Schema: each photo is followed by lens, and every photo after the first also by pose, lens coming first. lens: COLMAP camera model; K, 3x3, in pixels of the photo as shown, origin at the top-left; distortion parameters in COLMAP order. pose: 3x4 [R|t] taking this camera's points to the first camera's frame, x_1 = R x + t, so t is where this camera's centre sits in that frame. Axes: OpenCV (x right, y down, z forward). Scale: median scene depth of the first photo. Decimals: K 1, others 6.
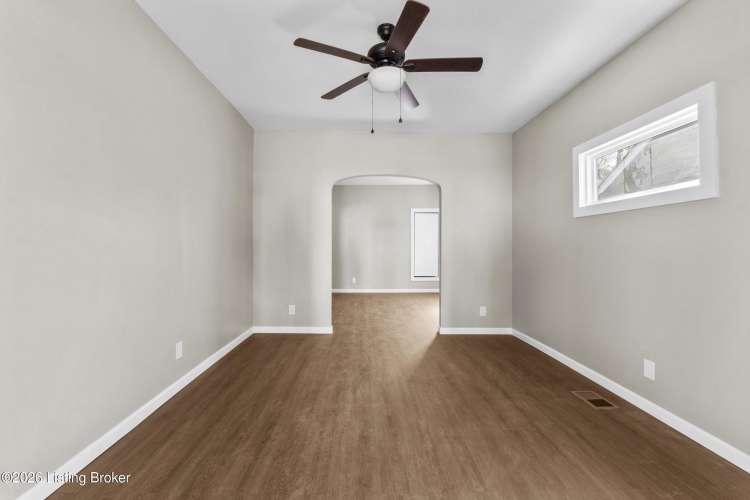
lens RADIAL K [[322.1, 0, 374.6], [0, 322.1, 245.9], [0, 0, 1]] dist [-0.010280, -0.000176]
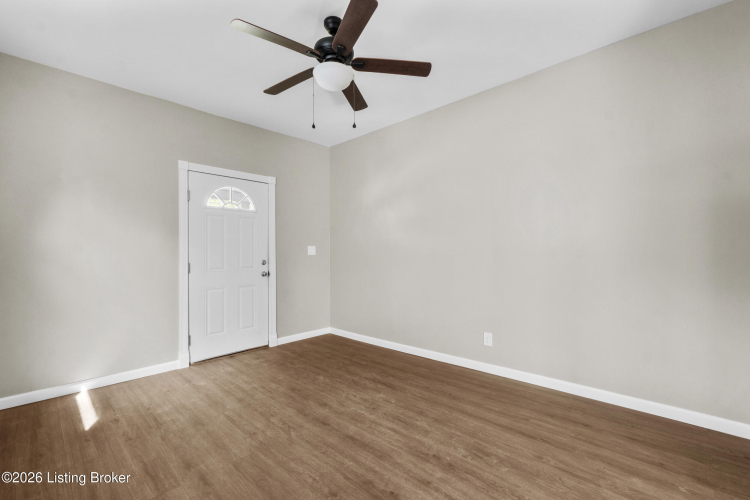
lens RADIAL K [[322.1, 0, 375.8], [0, 322.1, 254.3], [0, 0, 1]] dist [-0.010280, -0.000176]
pose [[-0.701839, -0.008498, -0.712285, 0.671612], [-0.000364, 0.999933, -0.011571, 0.018835], [0.712336, -0.007861, -0.701795, 1.870995]]
